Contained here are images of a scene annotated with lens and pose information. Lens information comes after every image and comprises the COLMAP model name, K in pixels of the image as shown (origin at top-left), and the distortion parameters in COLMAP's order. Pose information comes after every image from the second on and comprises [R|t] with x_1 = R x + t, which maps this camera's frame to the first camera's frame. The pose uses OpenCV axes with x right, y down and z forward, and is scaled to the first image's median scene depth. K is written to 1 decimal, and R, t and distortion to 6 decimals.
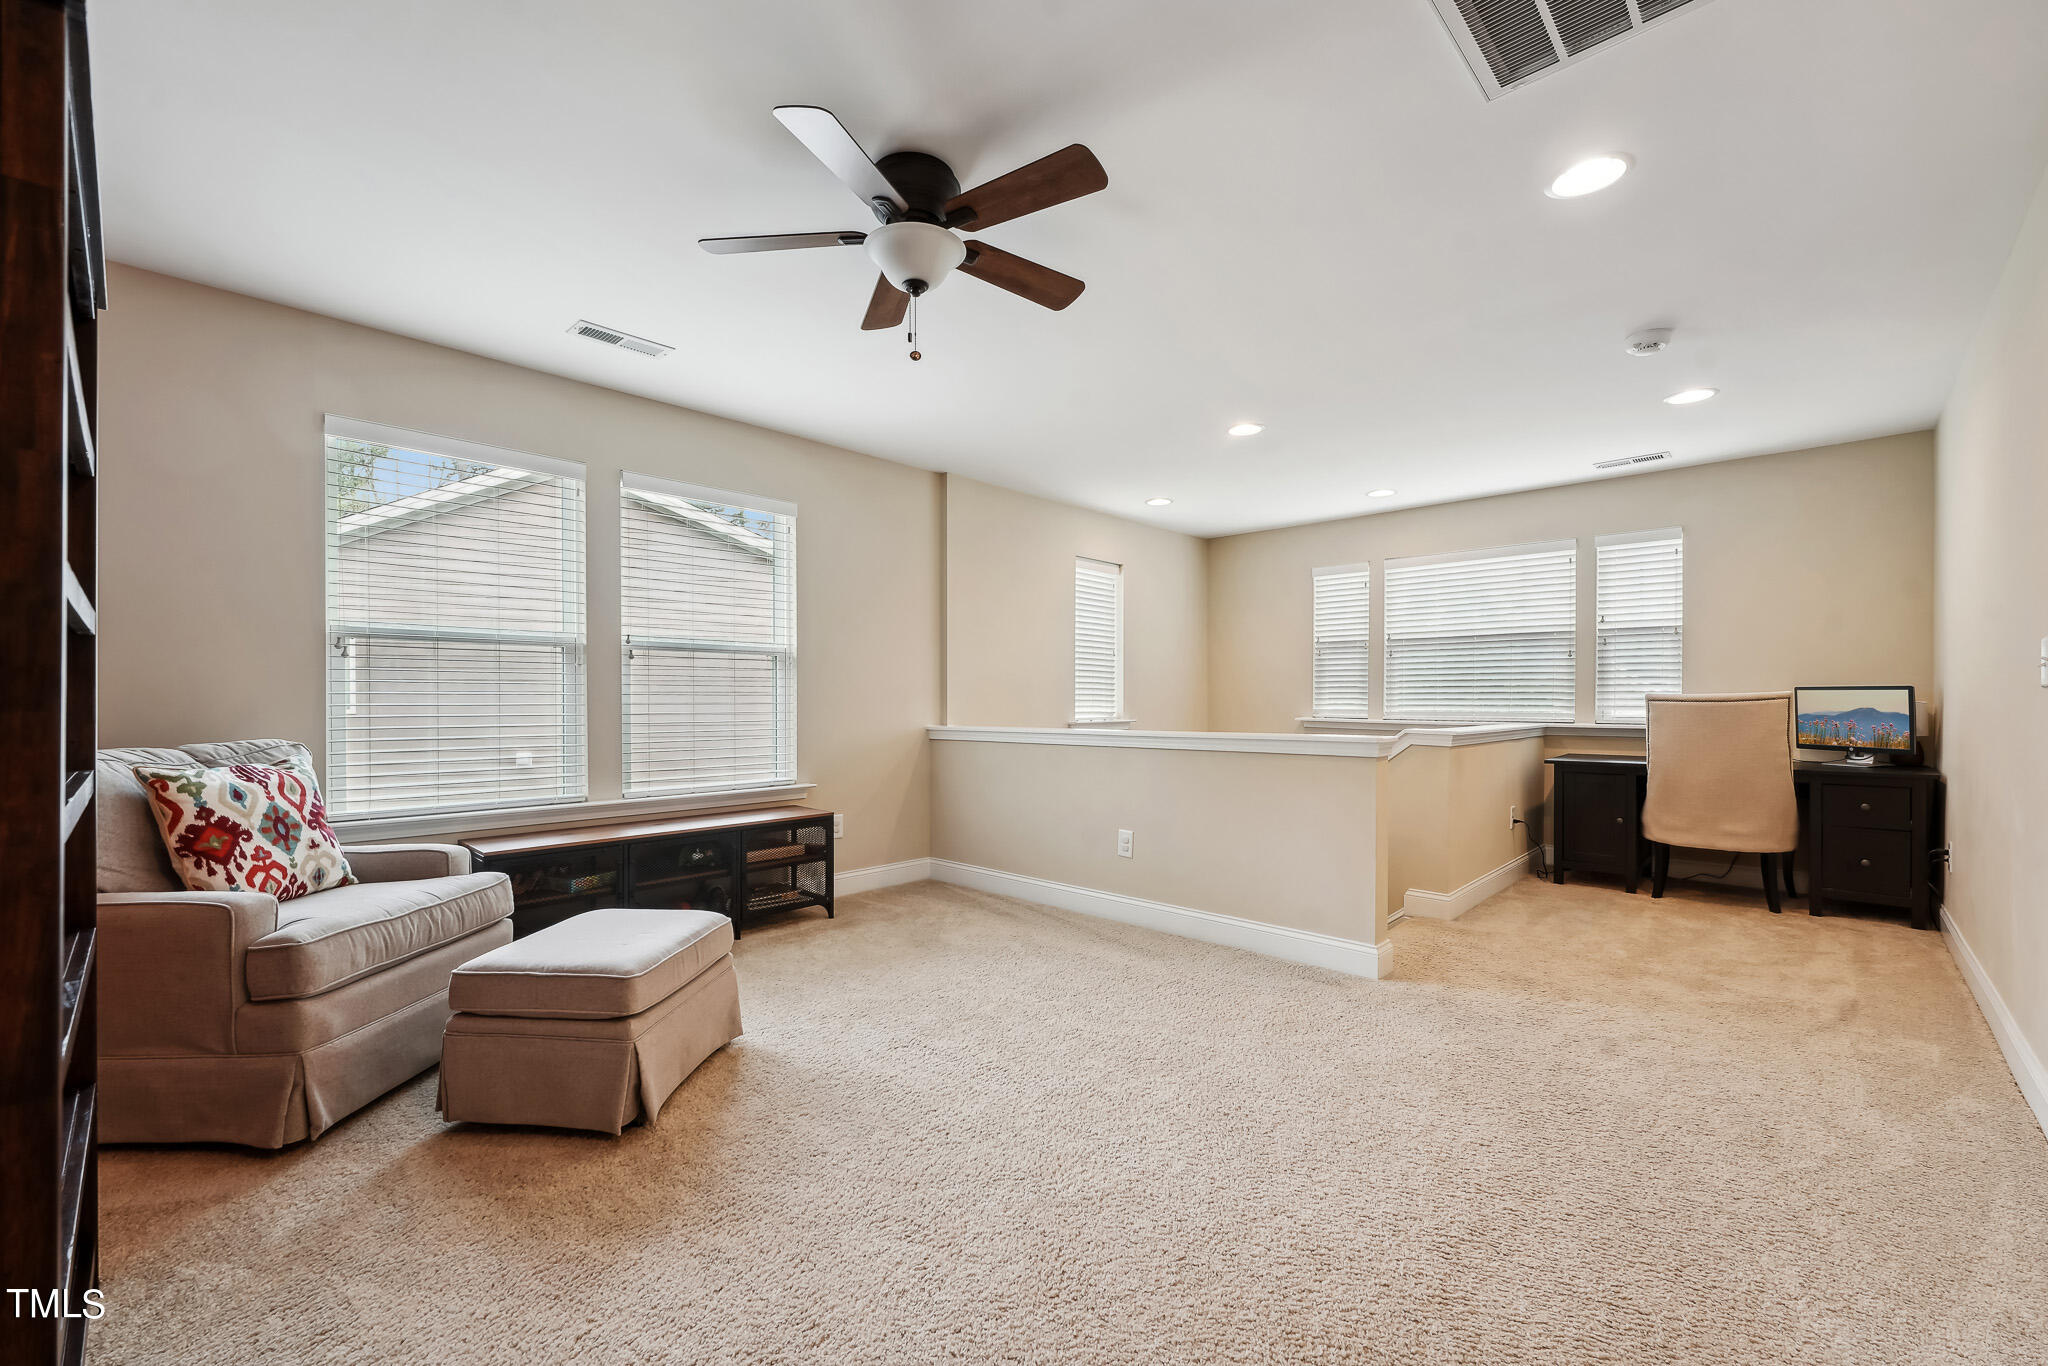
lens RADIAL K [[827.2, 0, 1018.2], [0, 827.2, 693.7], [0, 0, 1]] dist [0.002196, -0.000244]
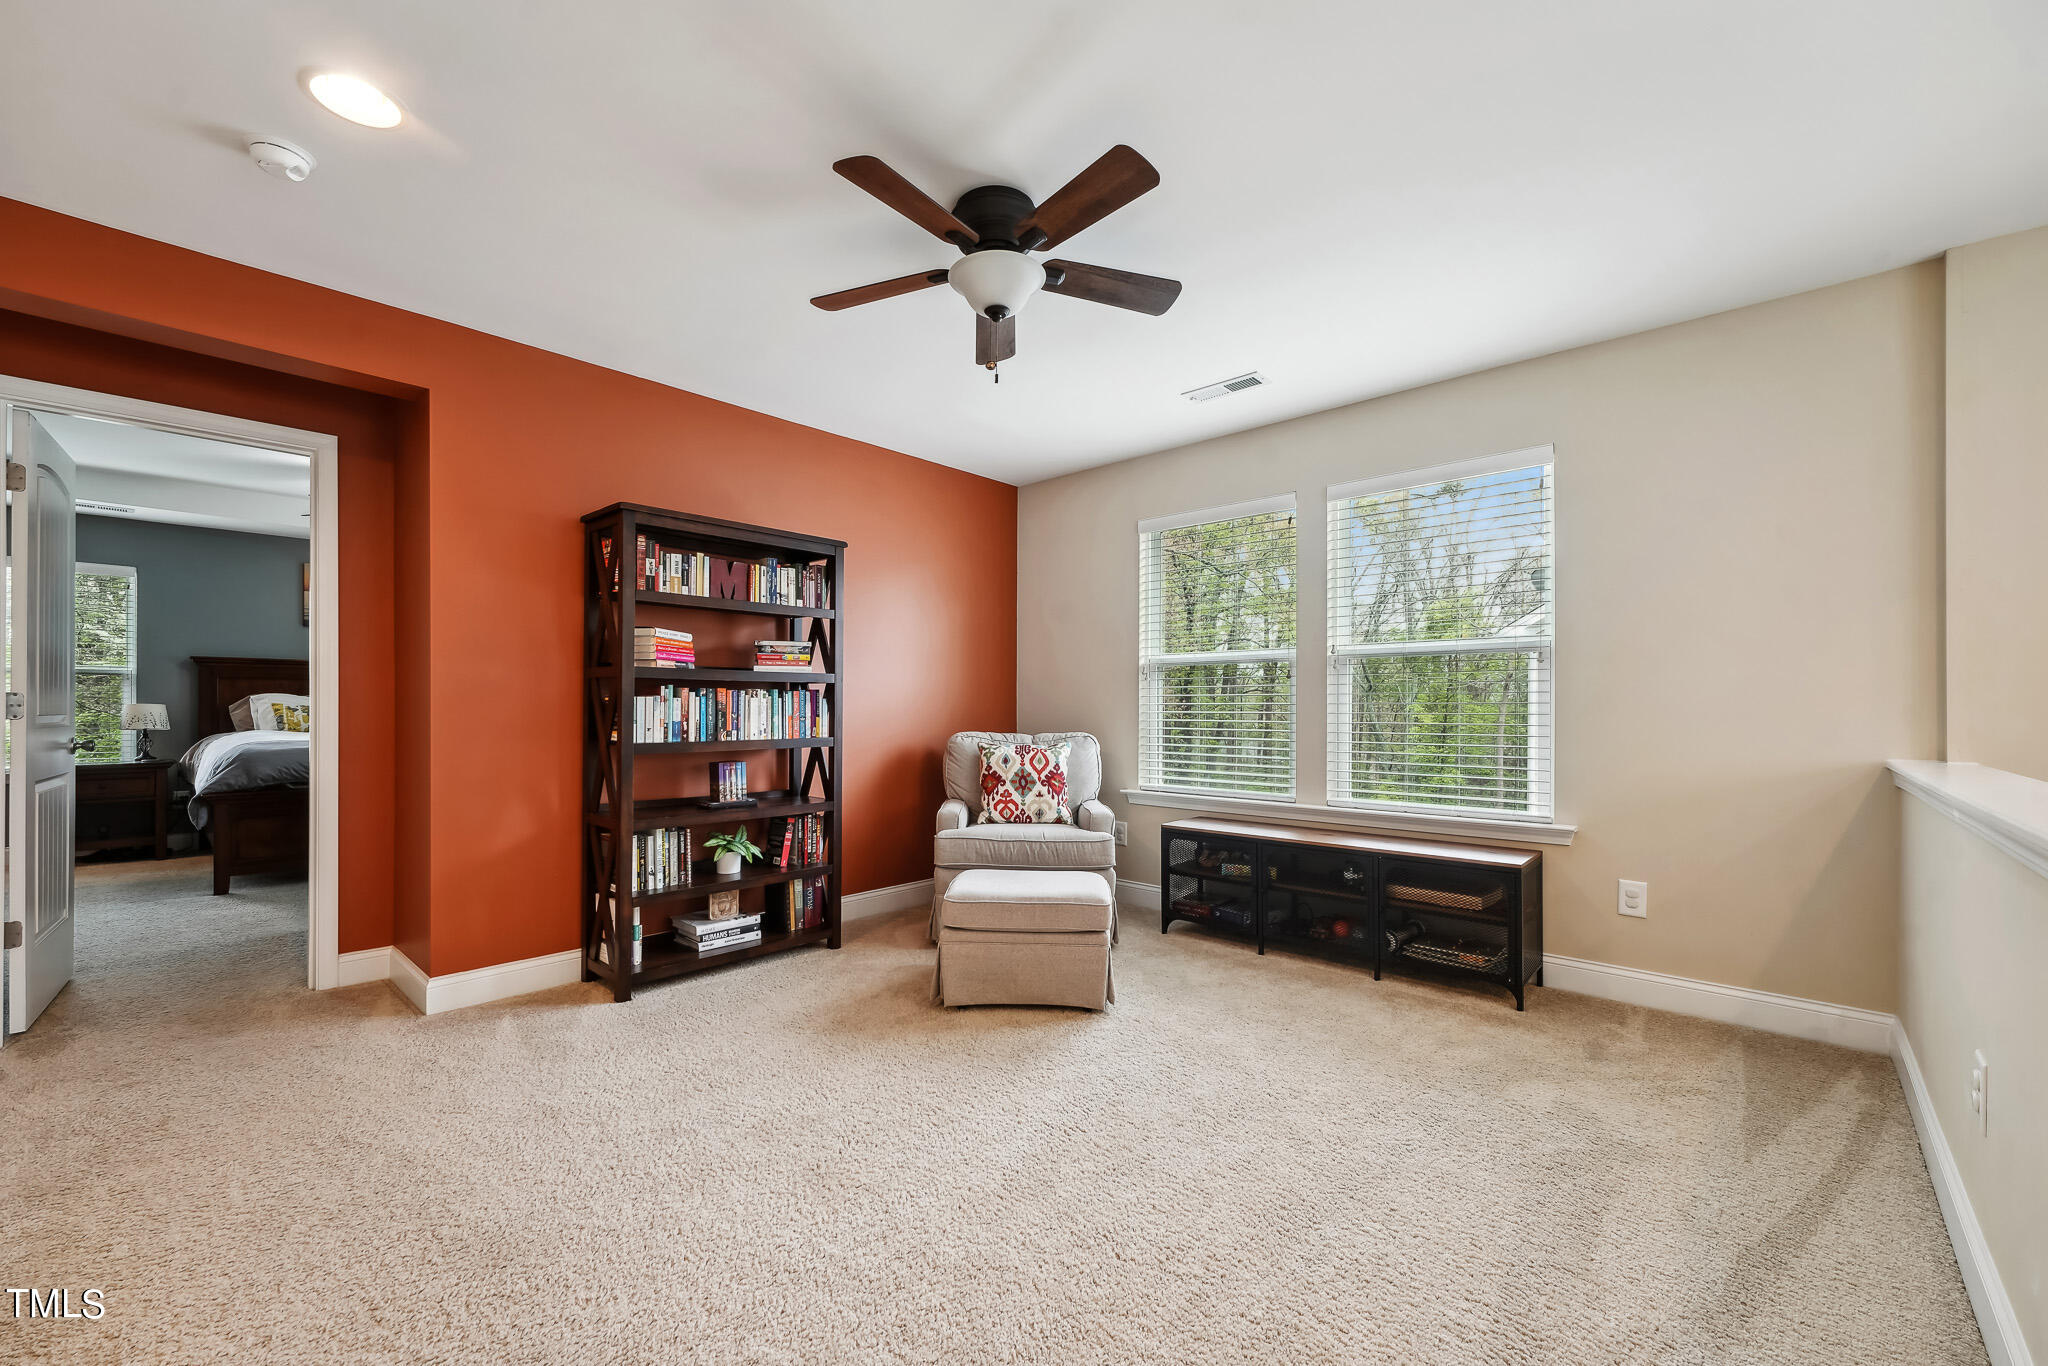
lens RADIAL K [[827.2, 0, 1018.5], [0, 827.2, 702.2], [0, 0, 1]] dist [0.002196, -0.000244]
pose [[0.020903, -0.006826, -0.999758, 0.836820], [0.005564, 0.999962, -0.006711, 0.004522], [0.999766, -0.005422, 0.020940, 0.922692]]
